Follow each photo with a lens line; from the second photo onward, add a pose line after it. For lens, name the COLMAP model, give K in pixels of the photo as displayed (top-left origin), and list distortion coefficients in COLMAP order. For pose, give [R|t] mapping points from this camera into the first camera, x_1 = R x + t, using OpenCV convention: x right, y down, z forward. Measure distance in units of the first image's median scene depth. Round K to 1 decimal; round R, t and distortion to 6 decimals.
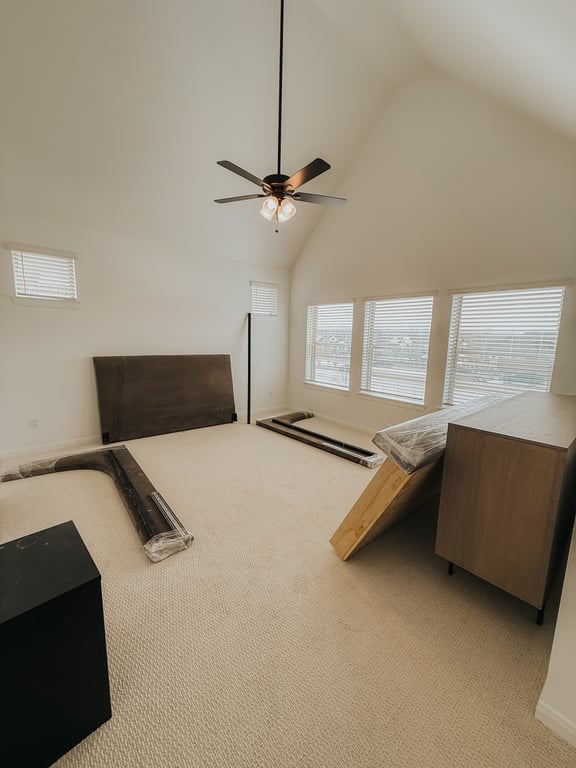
lens RADIAL K [[322.6, 0, 288.0], [0, 322.6, 384.0], [0, 0, 1]] dist [0.000563, -0.000022]
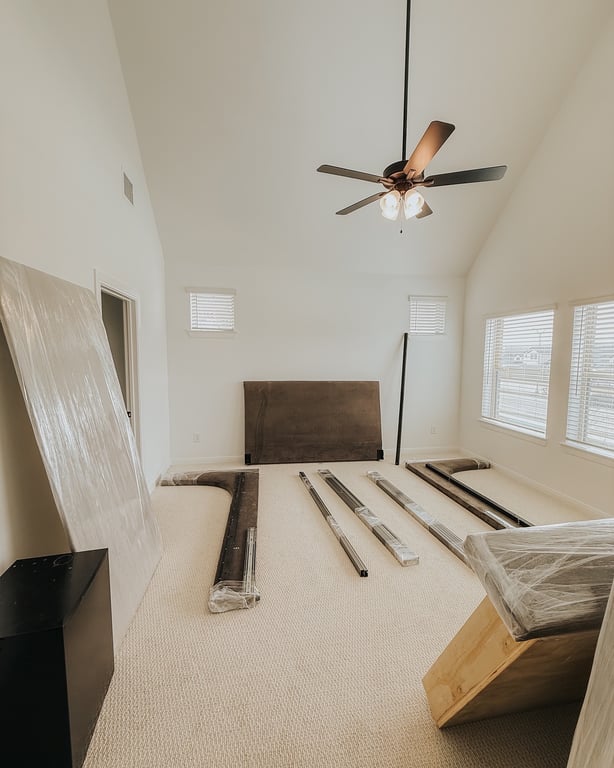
lens RADIAL K [[335.6, 0, 308.6], [0, 335.6, 381.1], [0, 0, 1]] dist [0.000521, -0.000209]
pose [[0.847581, 0.023040, -0.530166, 0.154689], [-0.063241, 0.996323, -0.057806, -0.030333], [0.526884, 0.082524, 0.845921, 0.147582]]
